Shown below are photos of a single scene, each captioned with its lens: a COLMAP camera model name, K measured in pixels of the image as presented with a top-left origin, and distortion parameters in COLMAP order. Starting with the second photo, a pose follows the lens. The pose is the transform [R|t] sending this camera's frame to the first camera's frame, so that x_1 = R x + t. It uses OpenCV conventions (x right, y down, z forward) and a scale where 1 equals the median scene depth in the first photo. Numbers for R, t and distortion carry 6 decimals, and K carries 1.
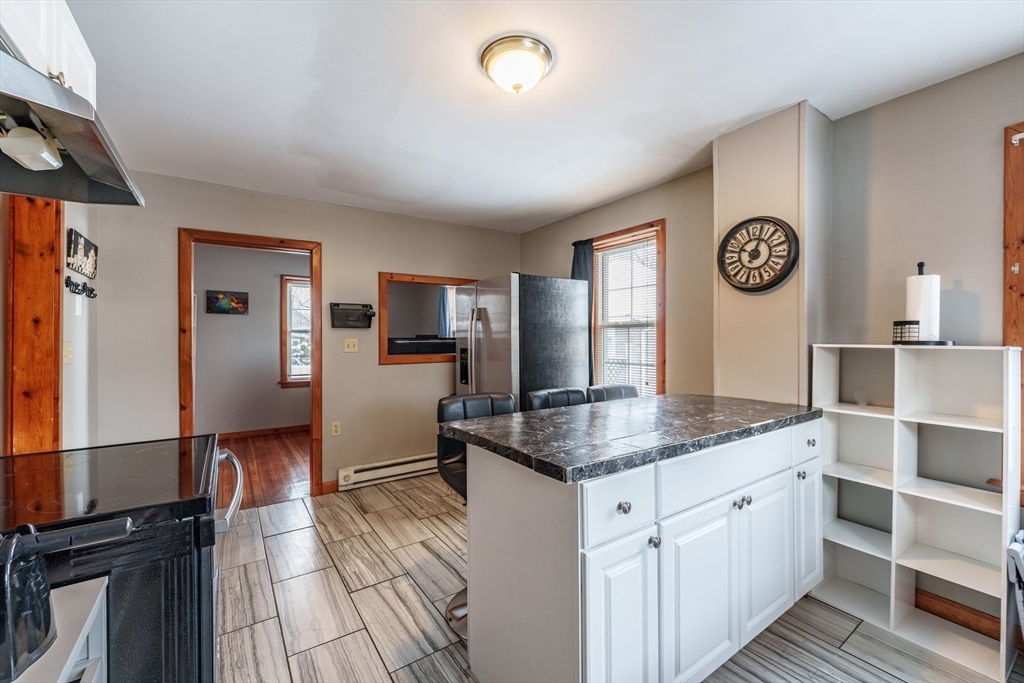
lens RADIAL K [[425.3, 0, 507.8], [0, 425.3, 341.5], [0, 0, 1]] dist [-0.001058, -0.000245]
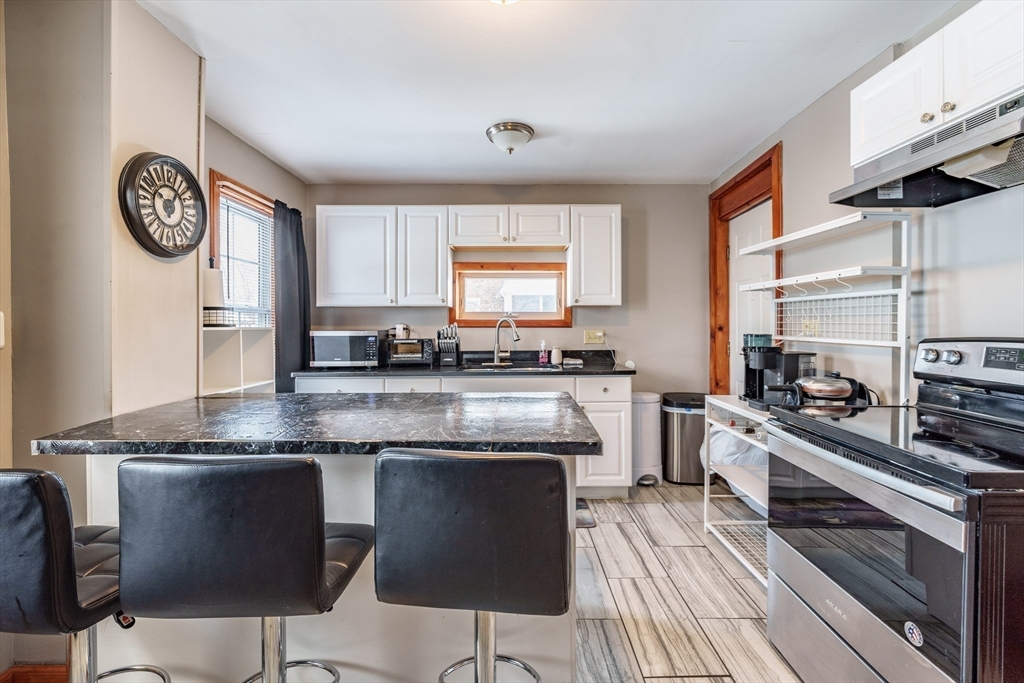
lens RADIAL K [[440.0, 0, 513.5], [0, 440.0, 328.7], [0, 0, 1]] dist [0.001550, -0.000195]
pose [[-0.820603, -0.004578, 0.571480, -0.372321], [0.001727, 0.999943, 0.010490, 0.000441], [-0.571496, 0.009595, -0.820549, 1.361867]]
